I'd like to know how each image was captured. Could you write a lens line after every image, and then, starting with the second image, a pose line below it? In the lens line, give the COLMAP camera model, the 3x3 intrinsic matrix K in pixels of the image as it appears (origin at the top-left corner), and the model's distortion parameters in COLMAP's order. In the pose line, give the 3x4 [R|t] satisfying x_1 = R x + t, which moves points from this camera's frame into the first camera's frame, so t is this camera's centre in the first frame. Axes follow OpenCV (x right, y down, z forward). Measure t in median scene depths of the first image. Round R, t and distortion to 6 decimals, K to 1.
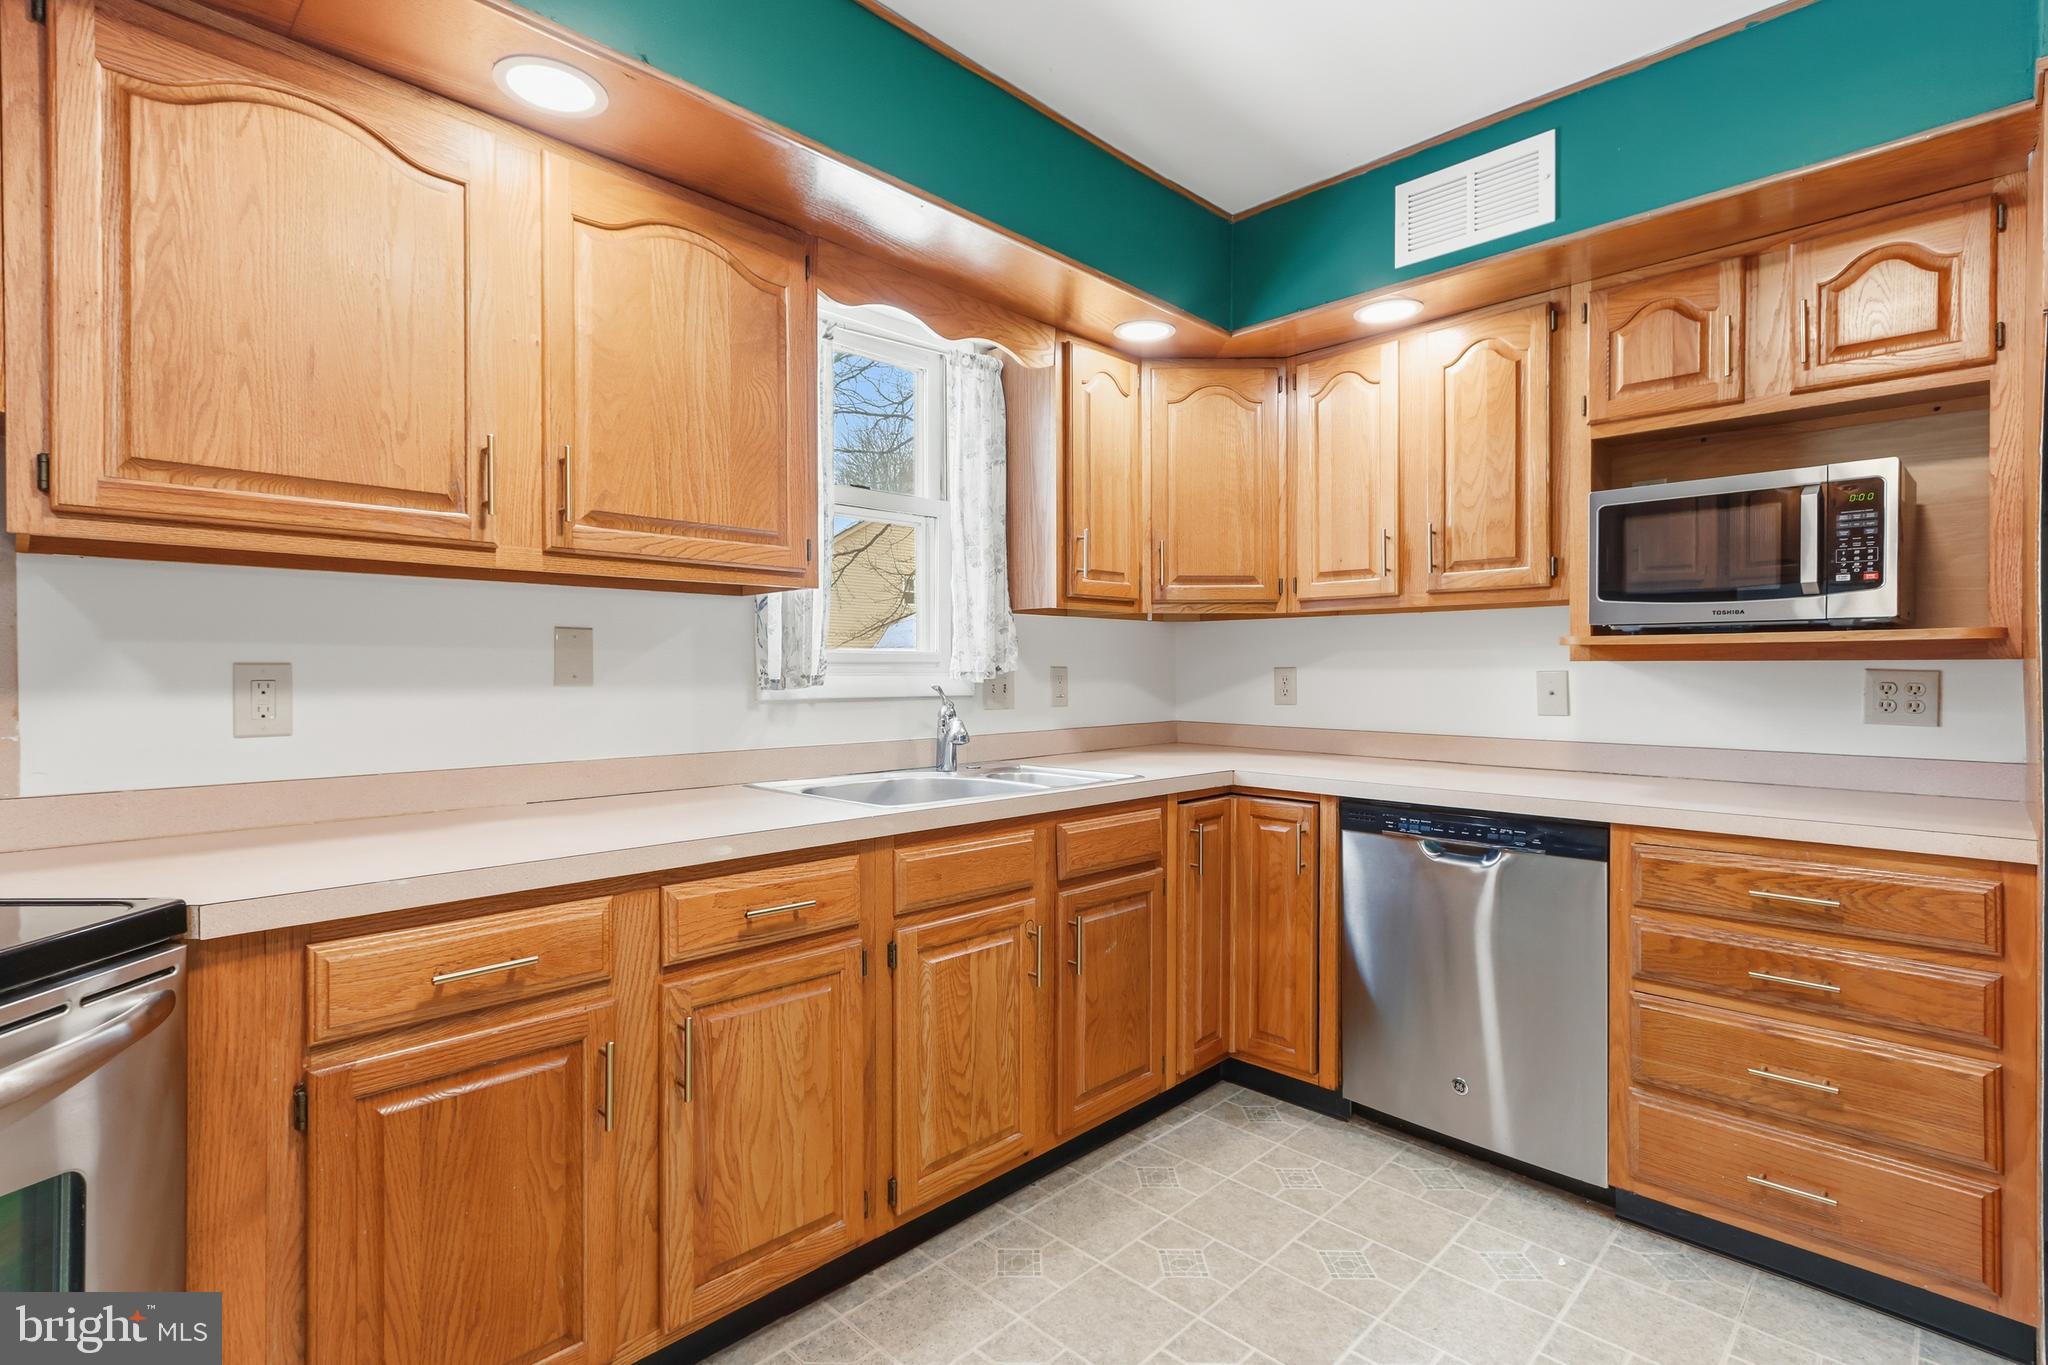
lens RADIAL K [[972.6, 0, 1014.4], [0, 972.6, 671.3], [0, 0, 1]] dist [0.012800, -0.000329]
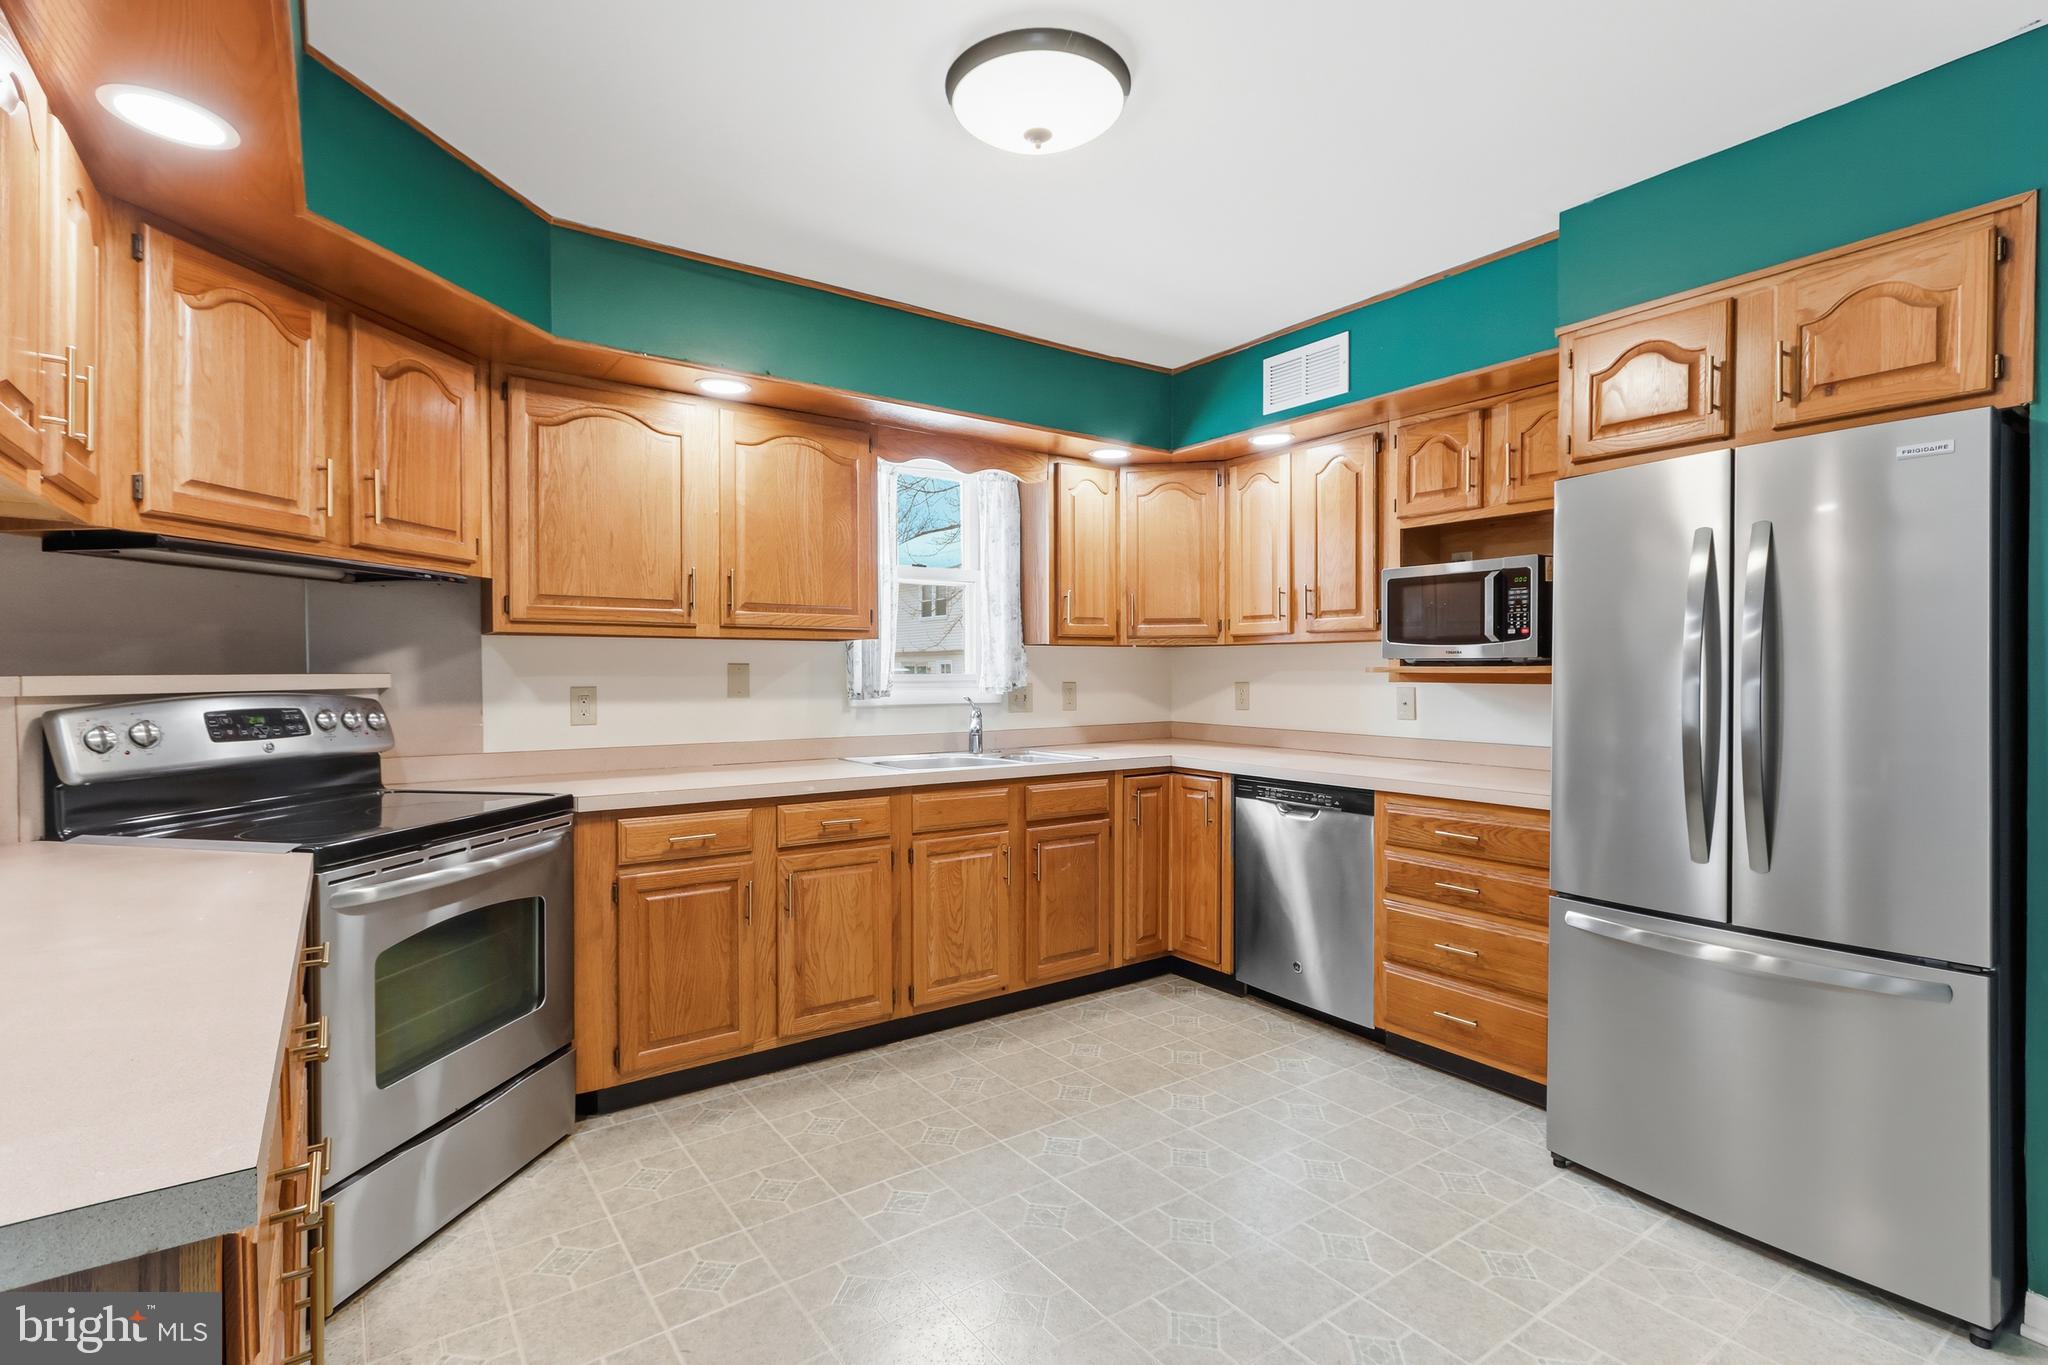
lens RADIAL K [[954.7, 0, 1013.3], [0, 954.7, 679.6], [0, 0, 1]] dist [0.011173, 0.000095]
pose [[0.985539, 0.000741, -0.169445, 0.309341], [0.000670, 0.999966, 0.008270, -0.030959], [0.169445, -0.008264, 0.985505, -0.574938]]
